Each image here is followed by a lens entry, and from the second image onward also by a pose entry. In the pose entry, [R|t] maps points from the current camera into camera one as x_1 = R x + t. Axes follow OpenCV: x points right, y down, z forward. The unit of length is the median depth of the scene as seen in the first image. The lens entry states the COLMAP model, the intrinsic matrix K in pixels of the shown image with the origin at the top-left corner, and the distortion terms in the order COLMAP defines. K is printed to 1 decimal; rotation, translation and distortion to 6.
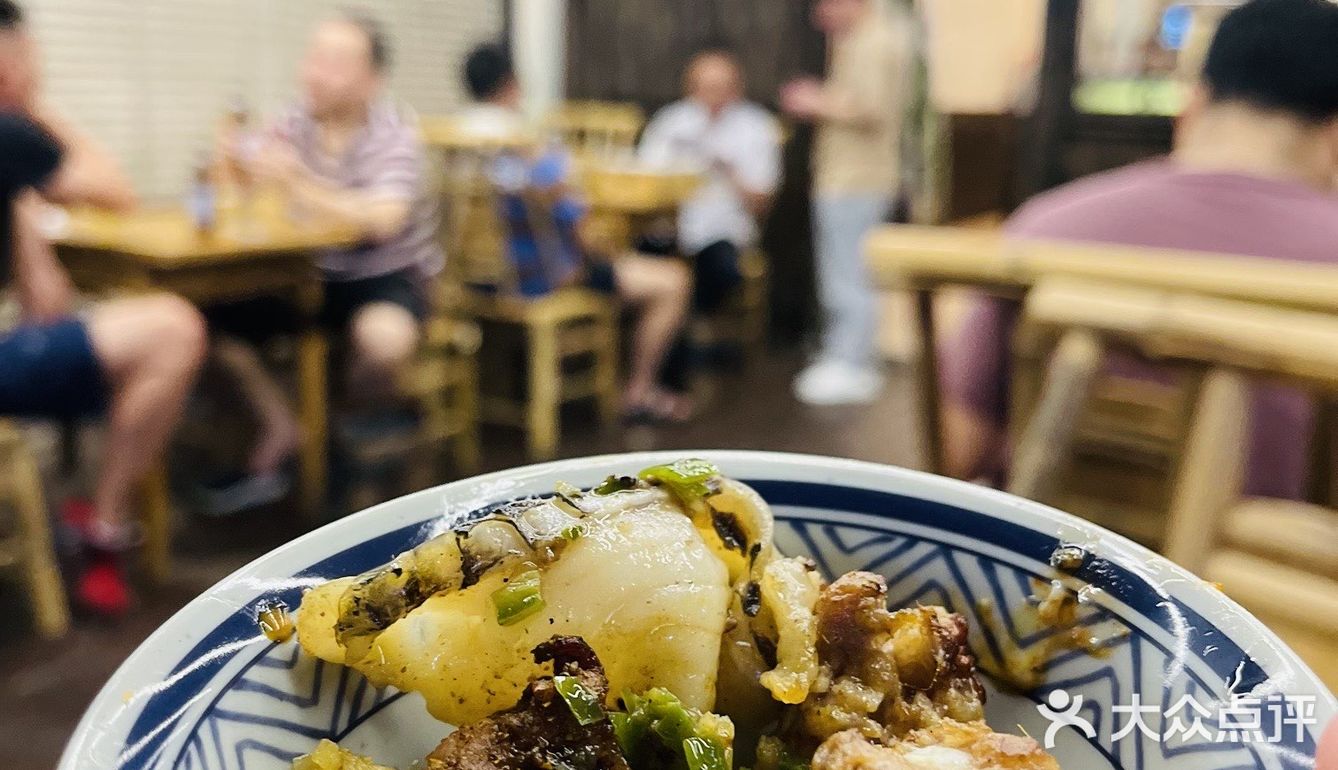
lens RADIAL K [[1338.3, 0, 669.0], [0, 1338.3, 385.0], [0, 0, 1]] dist [-0.001637, -0.000922]
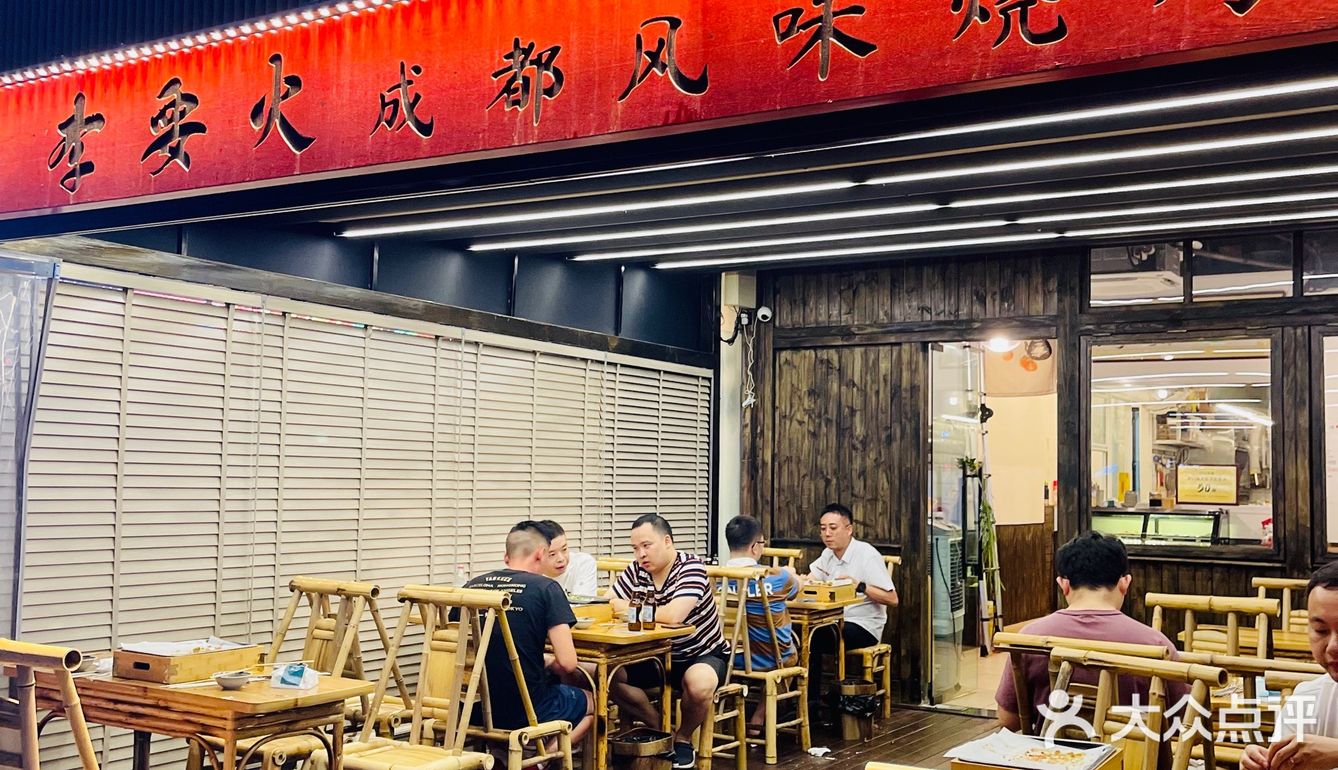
lens RADIAL K [[1338.3, 0, 669.0], [0, 1338.3, 385.0], [0, 0, 1]] dist [-0.001637, -0.000922]
pose [[0.999287, -0.002043, -0.037703, -0.168468], [-0.008708, 0.959148, -0.282772, 0.077569], [0.036740, 0.282899, 0.958446, -0.740988]]
